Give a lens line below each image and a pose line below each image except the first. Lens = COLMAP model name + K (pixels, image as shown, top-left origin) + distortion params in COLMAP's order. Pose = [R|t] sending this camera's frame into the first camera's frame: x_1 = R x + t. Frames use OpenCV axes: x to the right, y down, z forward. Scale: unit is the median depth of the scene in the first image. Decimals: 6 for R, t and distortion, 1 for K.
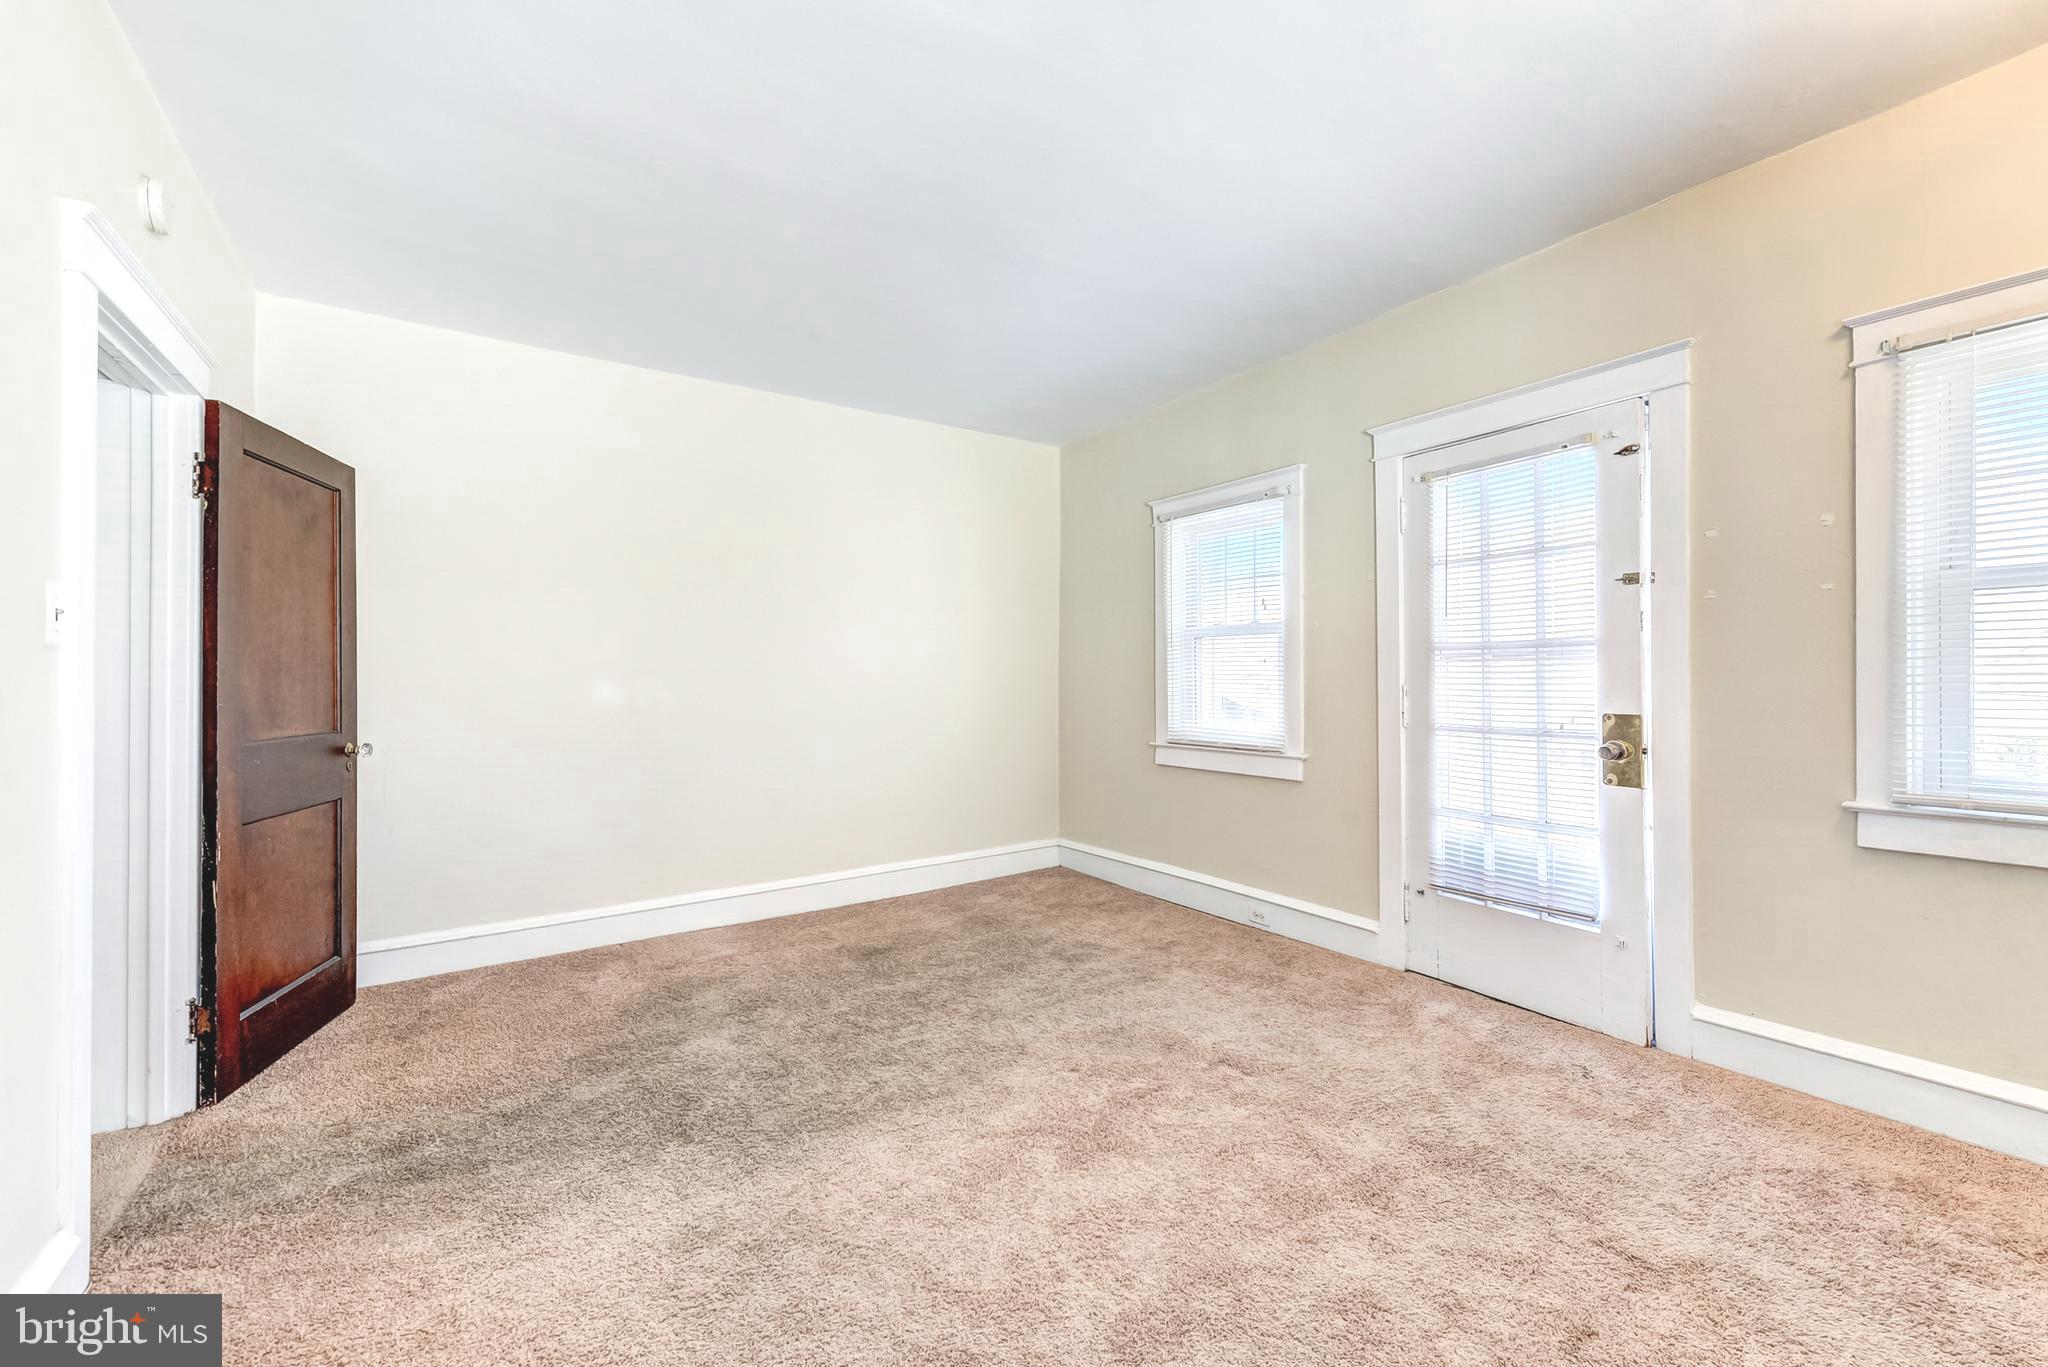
lens RADIAL K [[797.1, 0, 1019.0], [0, 797.1, 676.3], [0, 0, 1]] dist [0.000253, -0.000281]
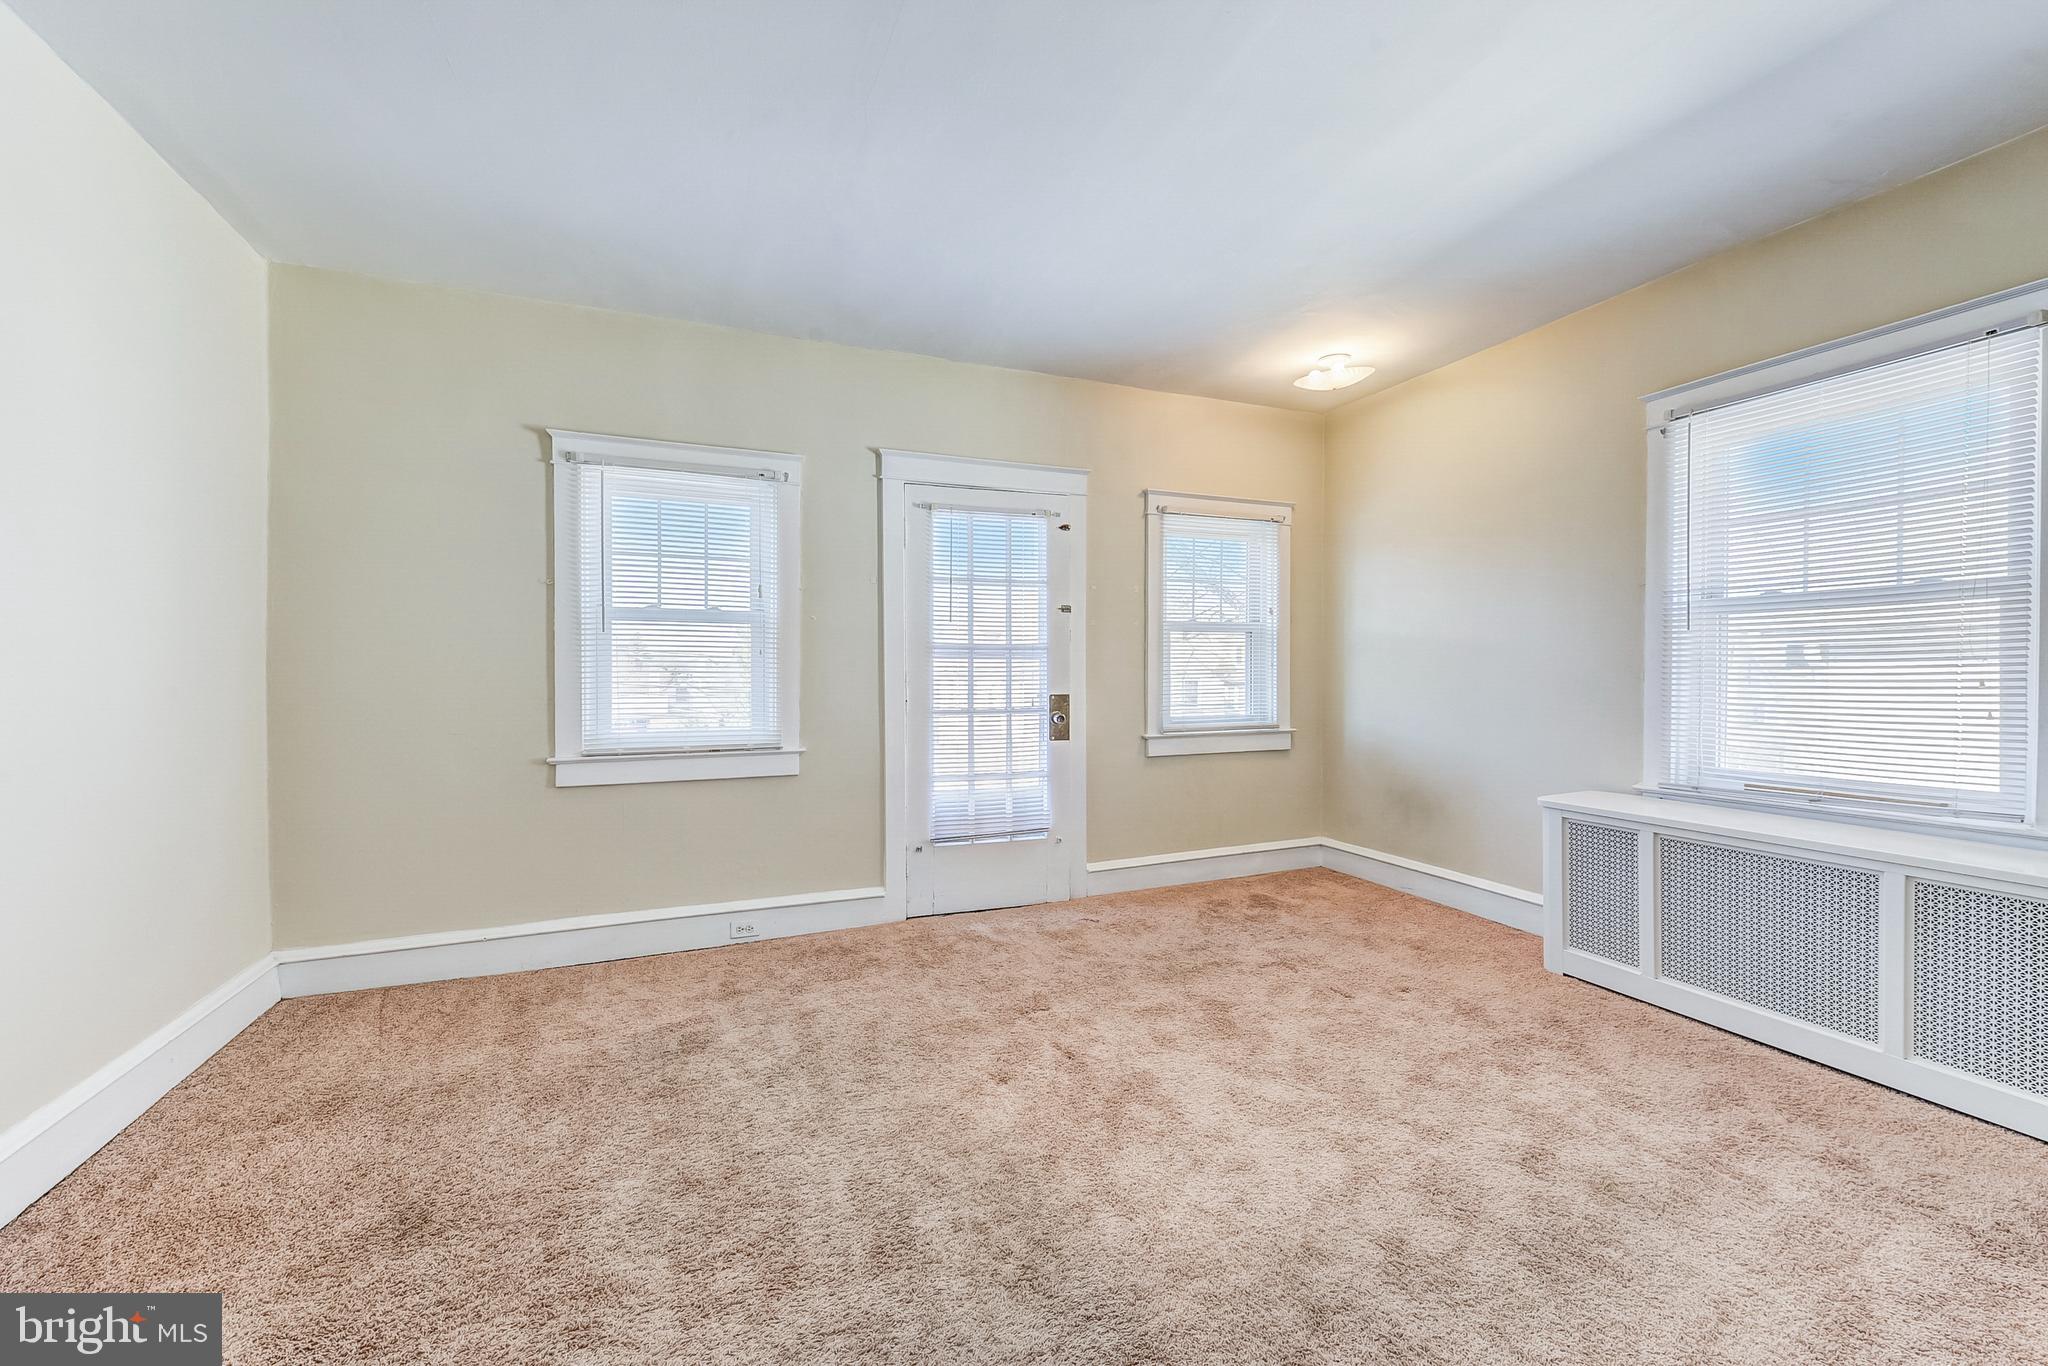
lens RADIAL K [[806.8, 0, 1024.0], [0, 806.8, 683.0], [0, 0, 1]] dist [0.000927, -0.000189]
pose [[0.215393, -0.008769, 0.976488, -0.692333], [-0.001983, 0.999954, 0.009417, 0.008429], [-0.976525, -0.003965, 0.215365, 0.620519]]
